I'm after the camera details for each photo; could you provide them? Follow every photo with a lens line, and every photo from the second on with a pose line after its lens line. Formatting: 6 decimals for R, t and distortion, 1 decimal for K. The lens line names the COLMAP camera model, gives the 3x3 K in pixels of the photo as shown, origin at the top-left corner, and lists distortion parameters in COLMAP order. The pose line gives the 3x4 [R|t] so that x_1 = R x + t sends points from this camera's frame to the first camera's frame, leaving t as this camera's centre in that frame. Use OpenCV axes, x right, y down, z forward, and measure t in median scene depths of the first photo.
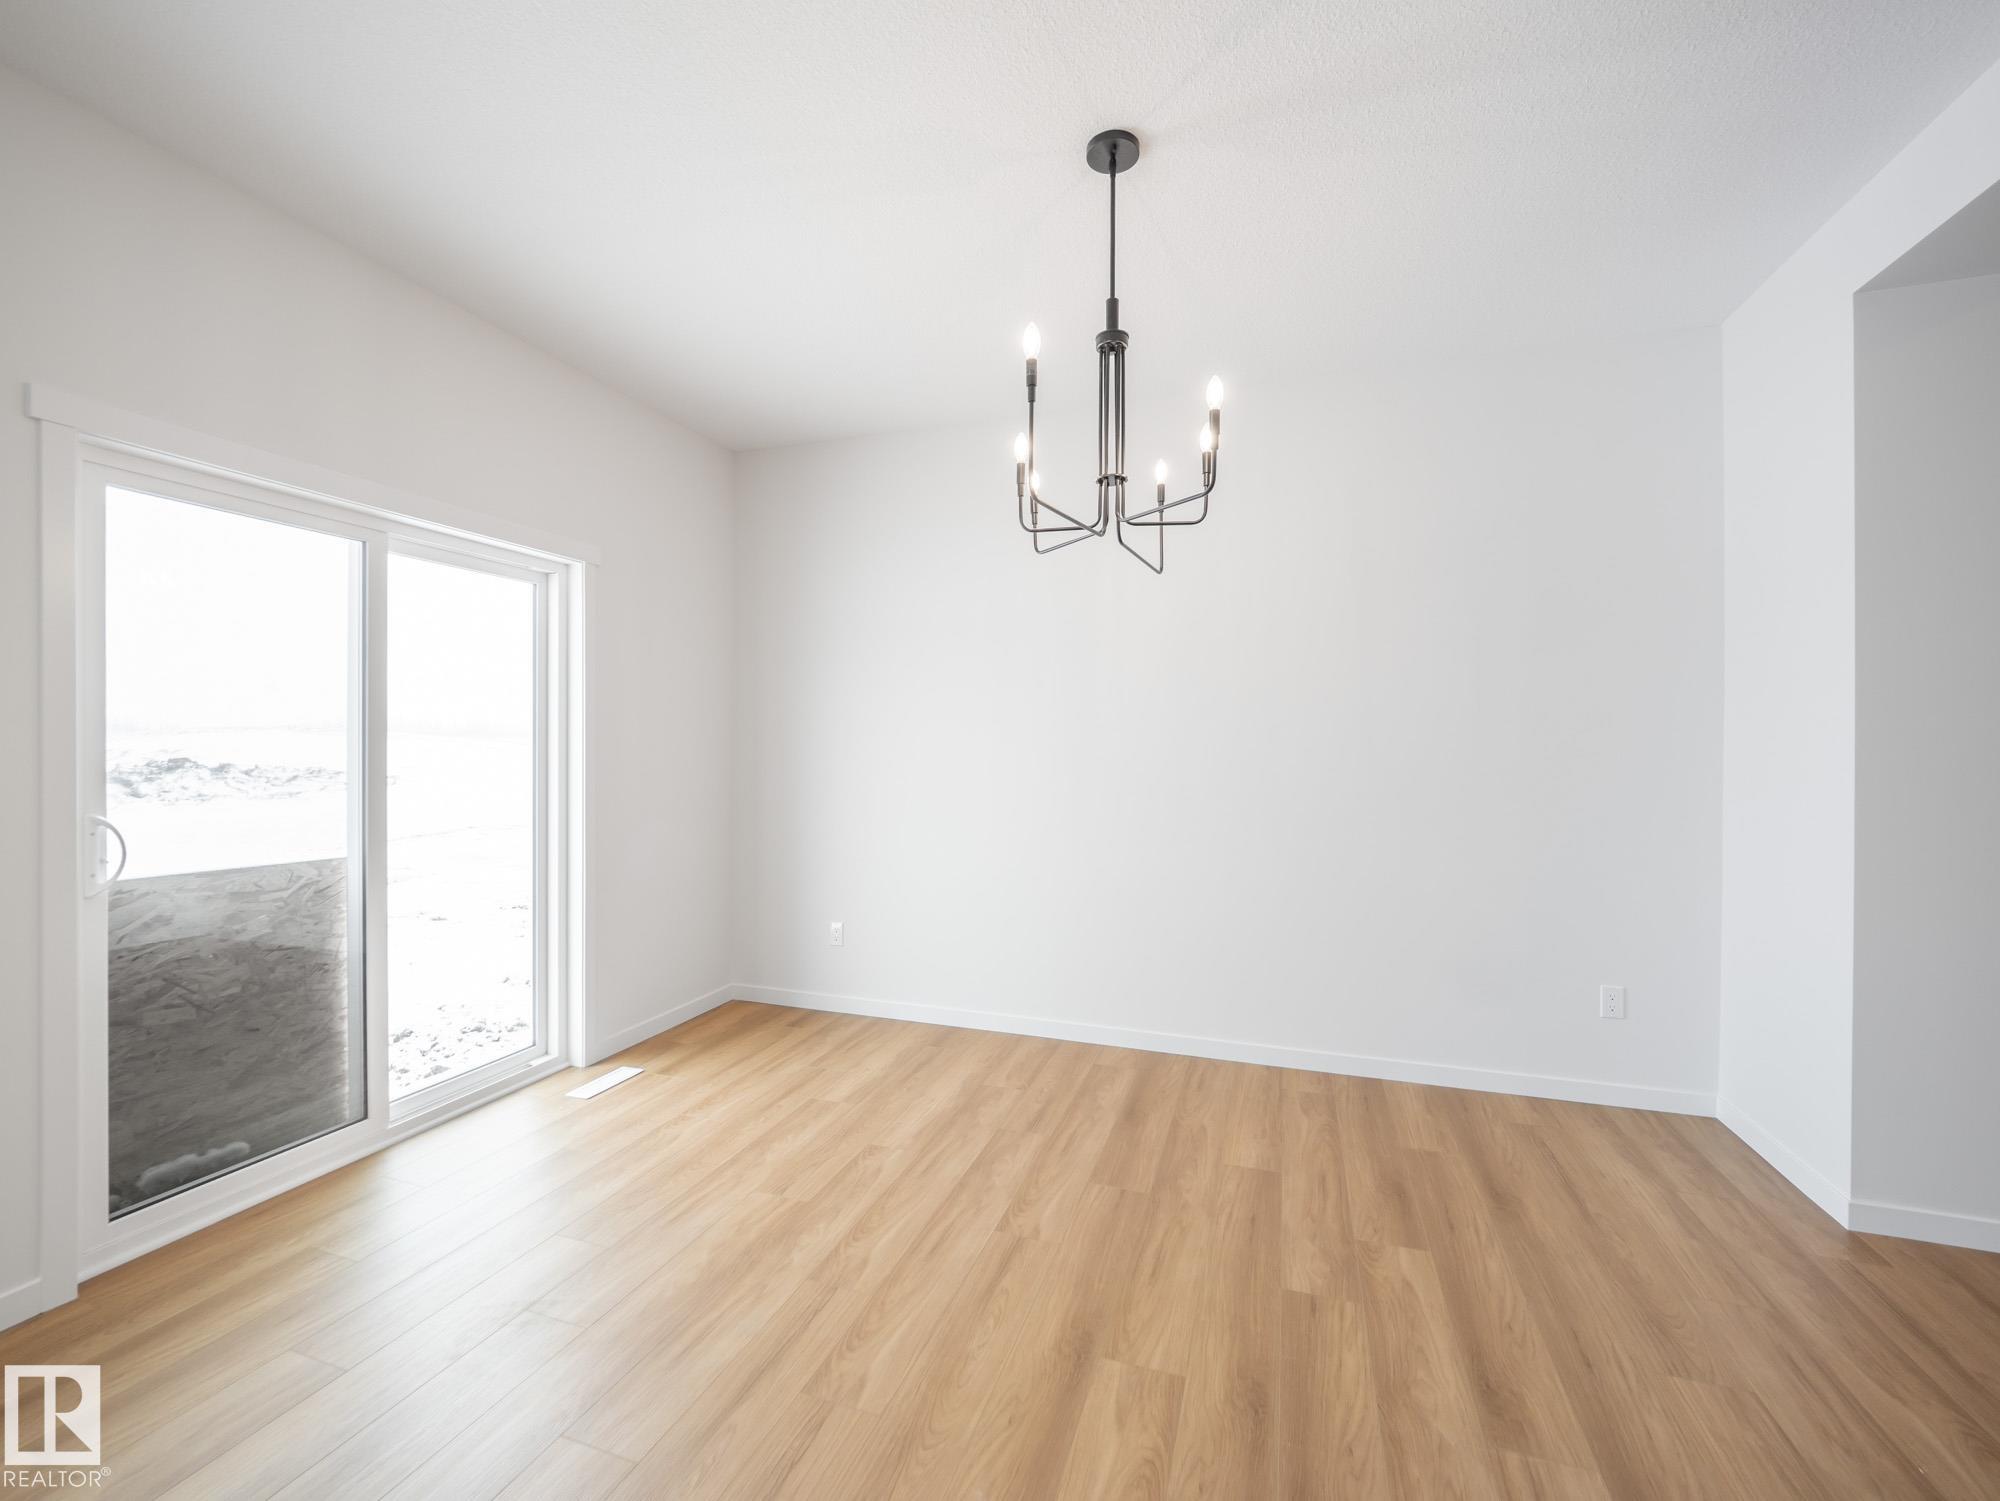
lens RADIAL K [[844.2, 0, 990.5], [0, 844.2, 734.9], [0, 0, 1]] dist [0.001837, -0.009217]
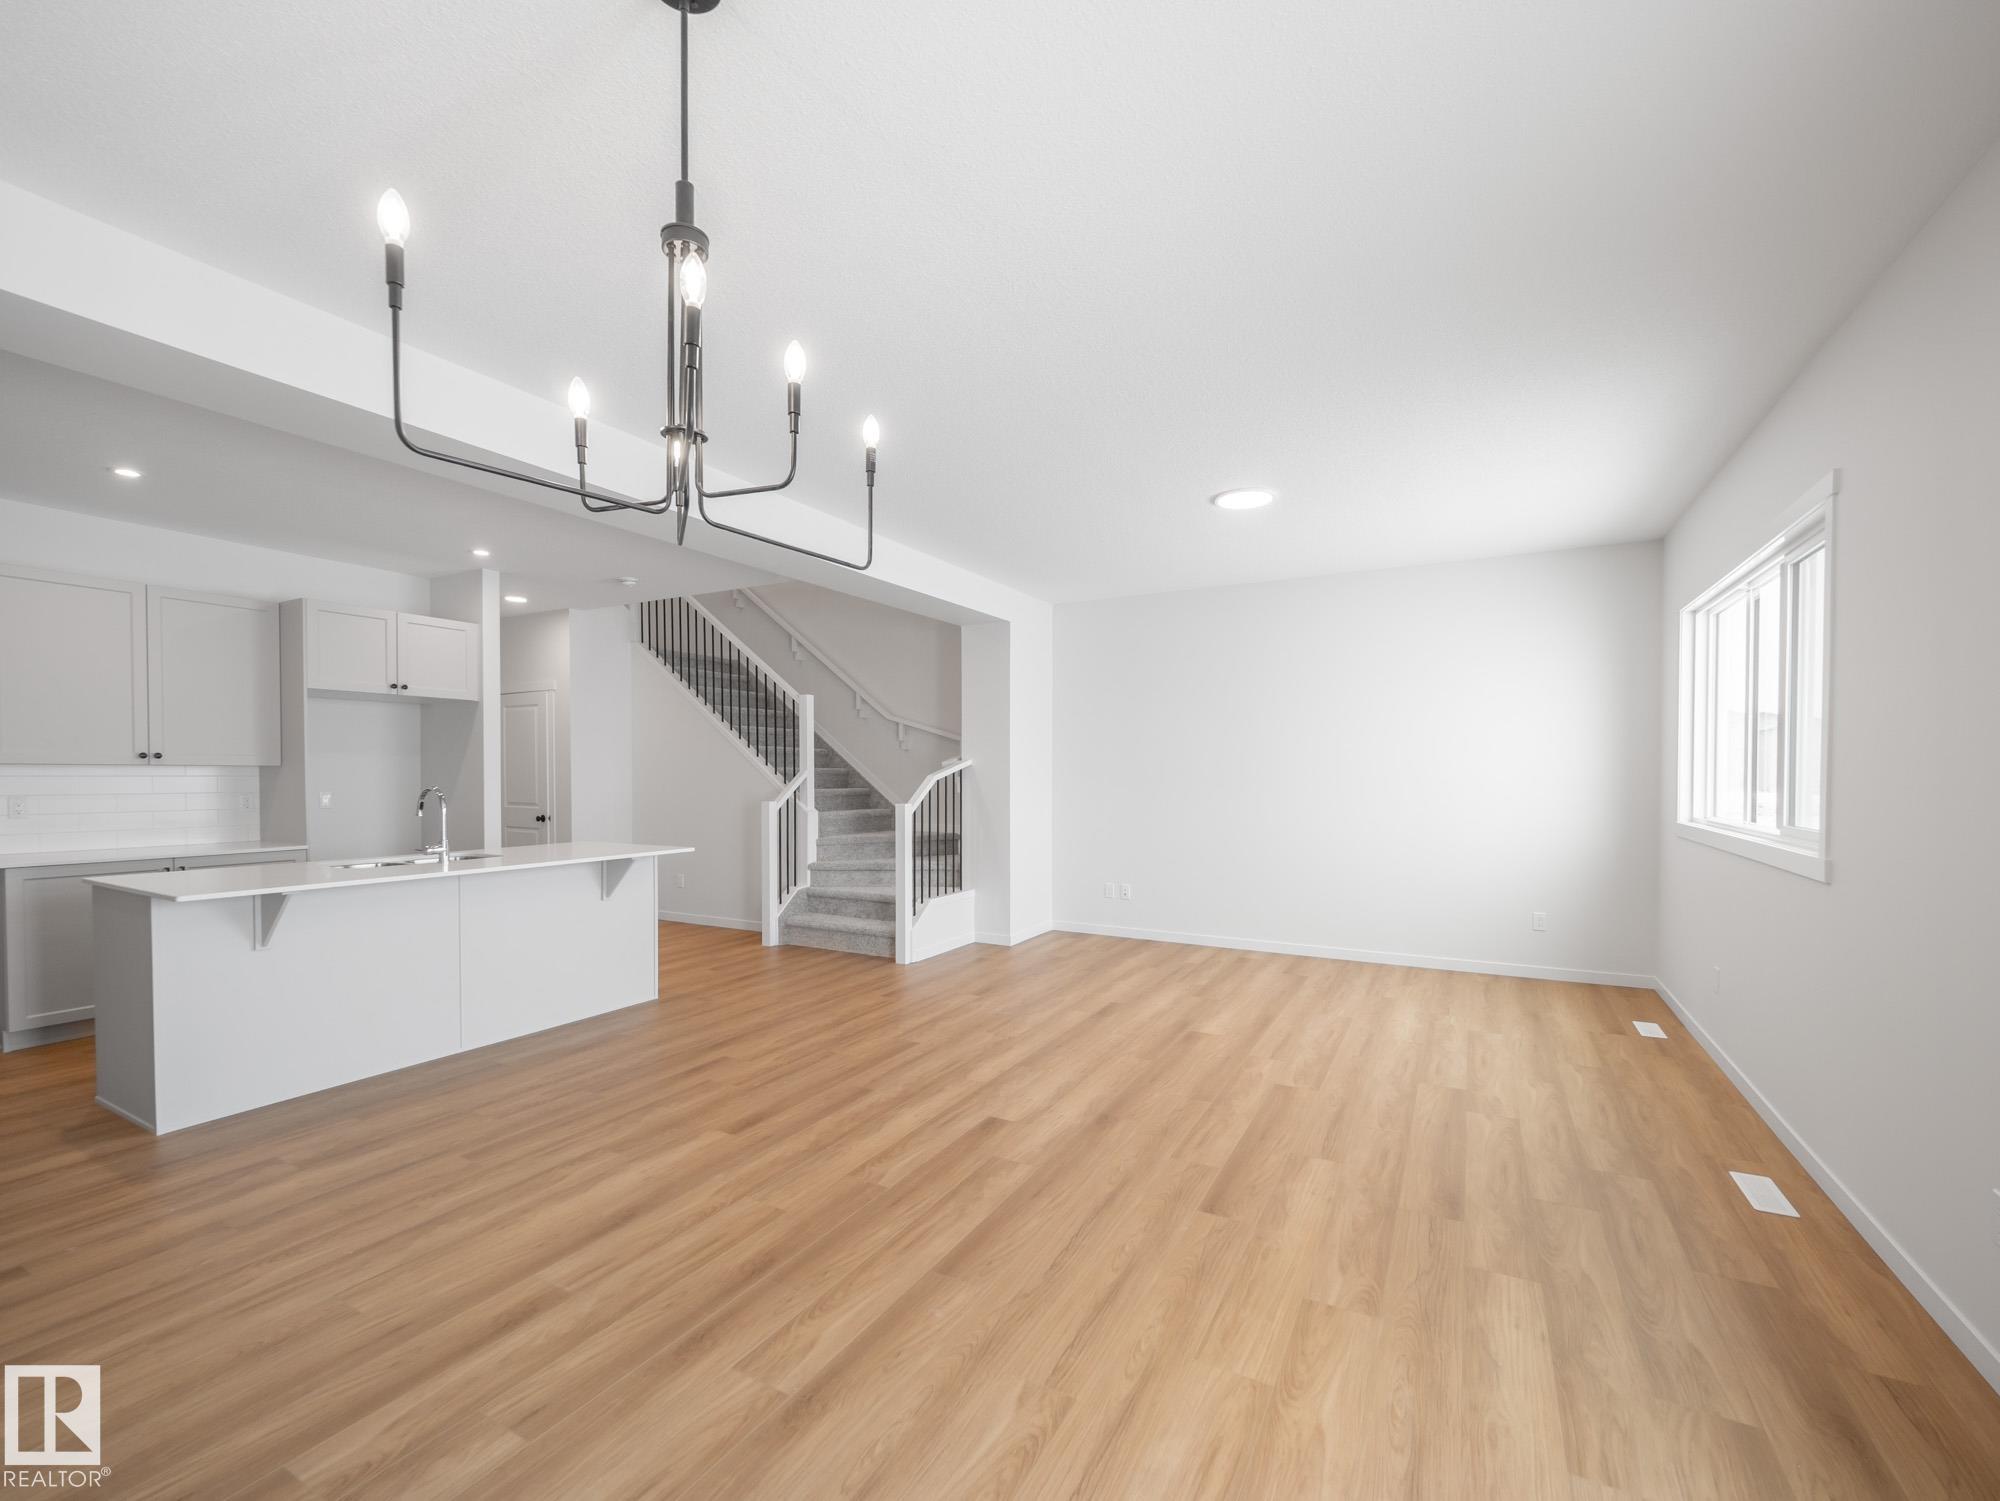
lens RADIAL K [[844.2, 0, 990.5], [0, 844.2, 734.9], [0, 0, 1]] dist [0.001837, -0.009217]
pose [[-0.986428, 0.003175, 0.164164, -0.206475], [-0.005072, 0.998747, -0.049794, -0.009494], [-0.164116, -0.049951, -0.985176, 1.481698]]
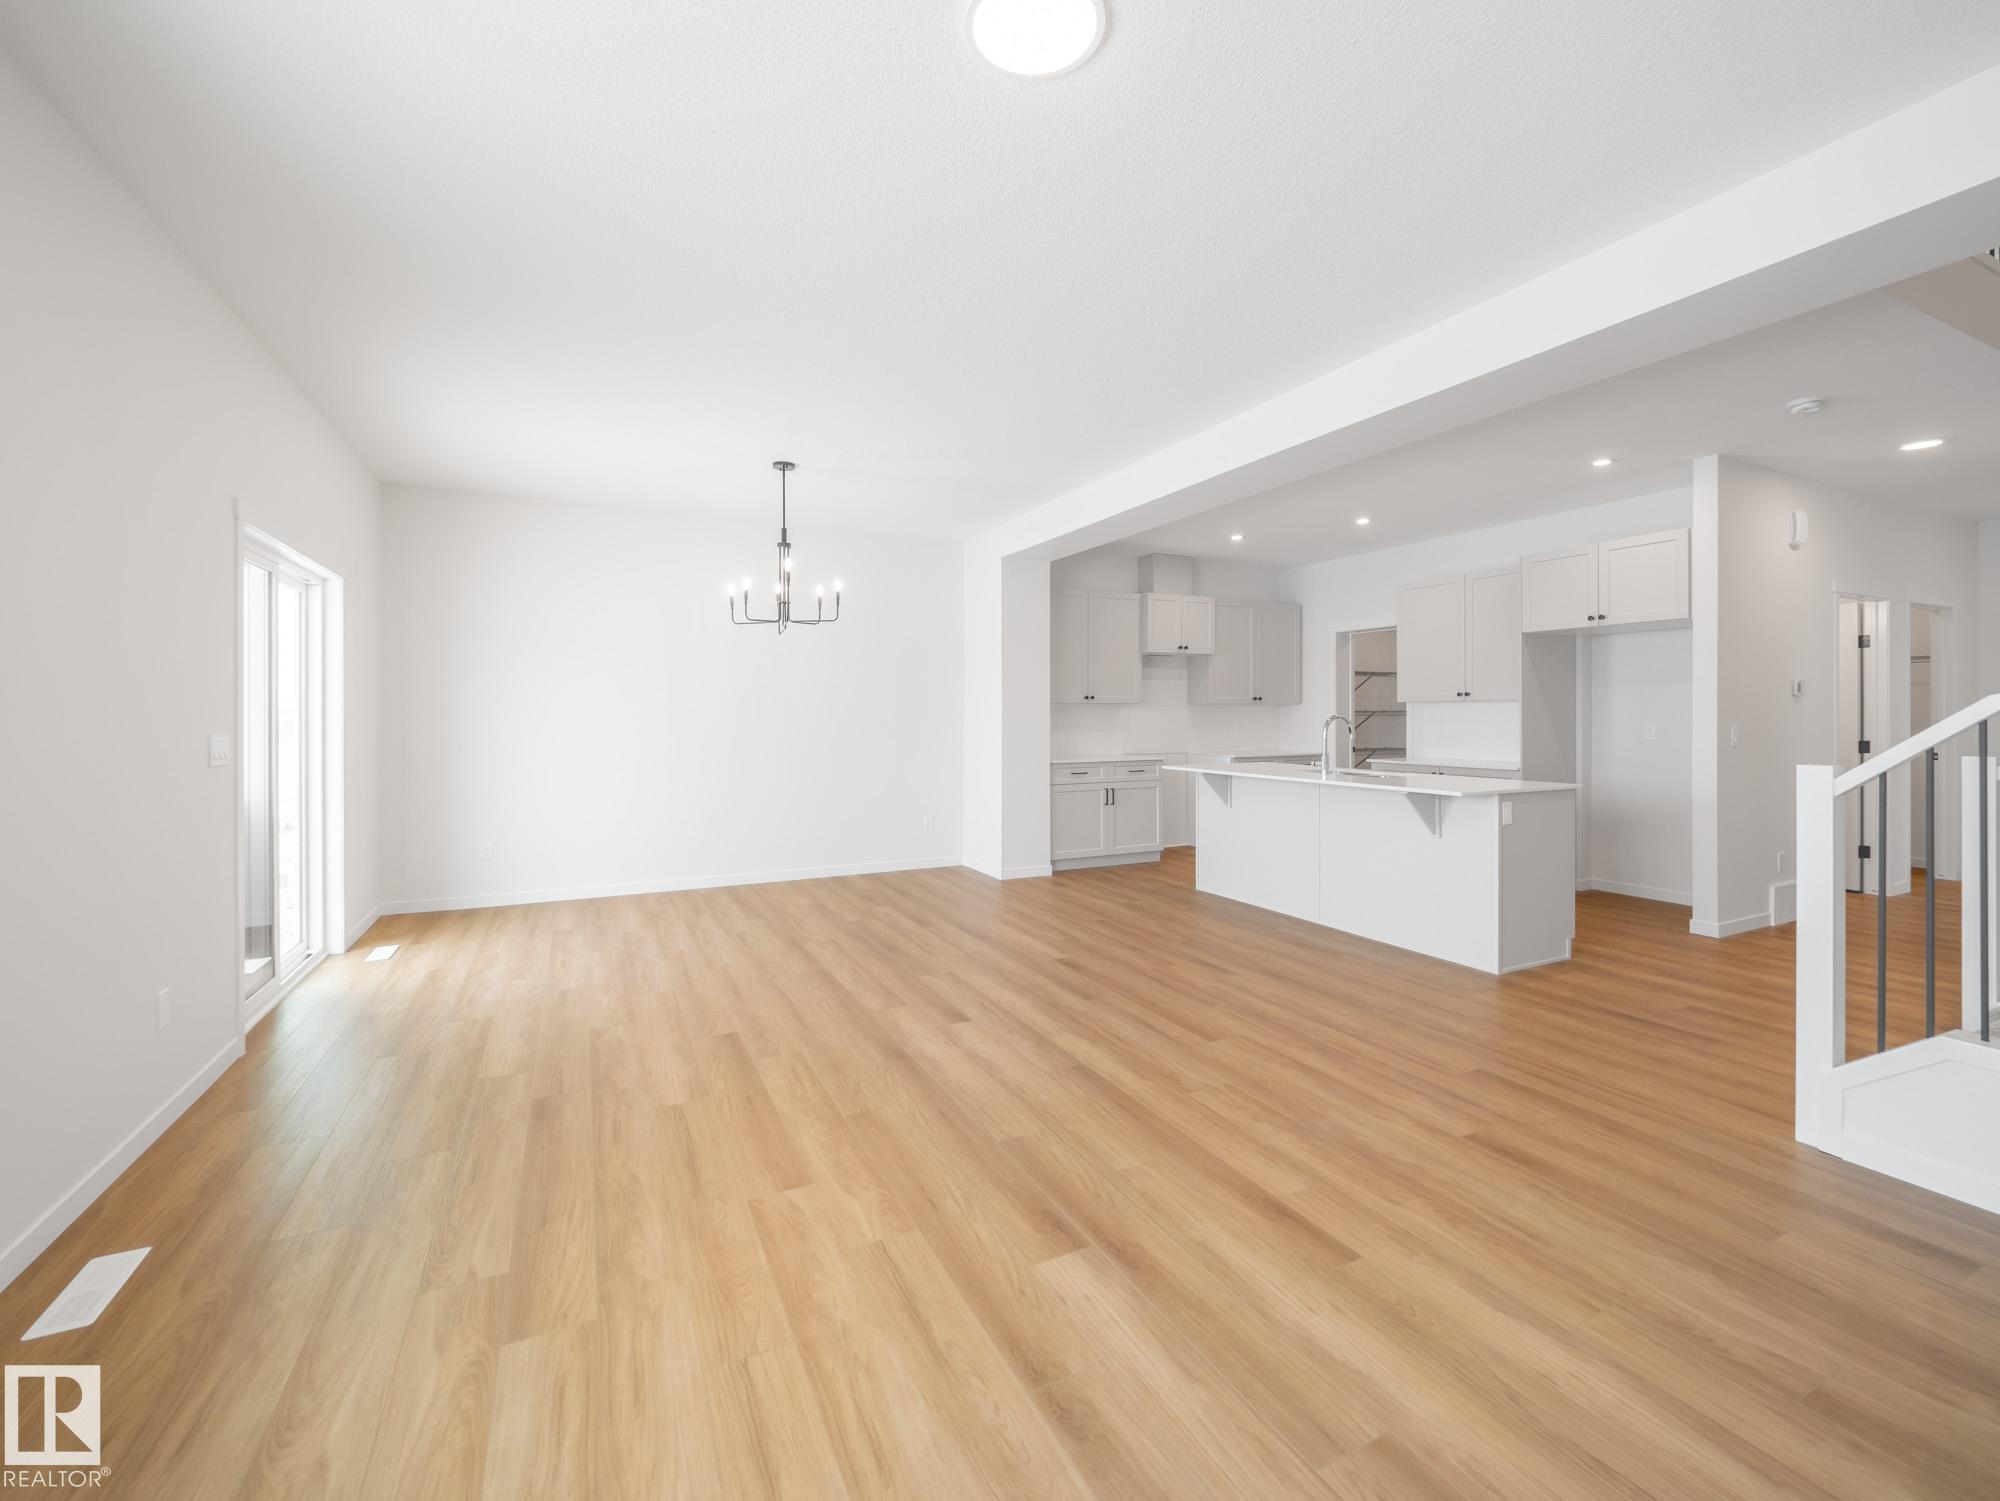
lens RADIAL K [[866.4, 0, 1002.0], [0, 866.4, 690.3], [0, 0, 1]] dist [0.002902, -0.010088]
pose [[0.696104, 0.014940, 0.717785, -1.034454], [-0.002336, 0.999825, -0.018546, -0.003745], [-0.717937, 0.011233, 0.696017, -1.002345]]
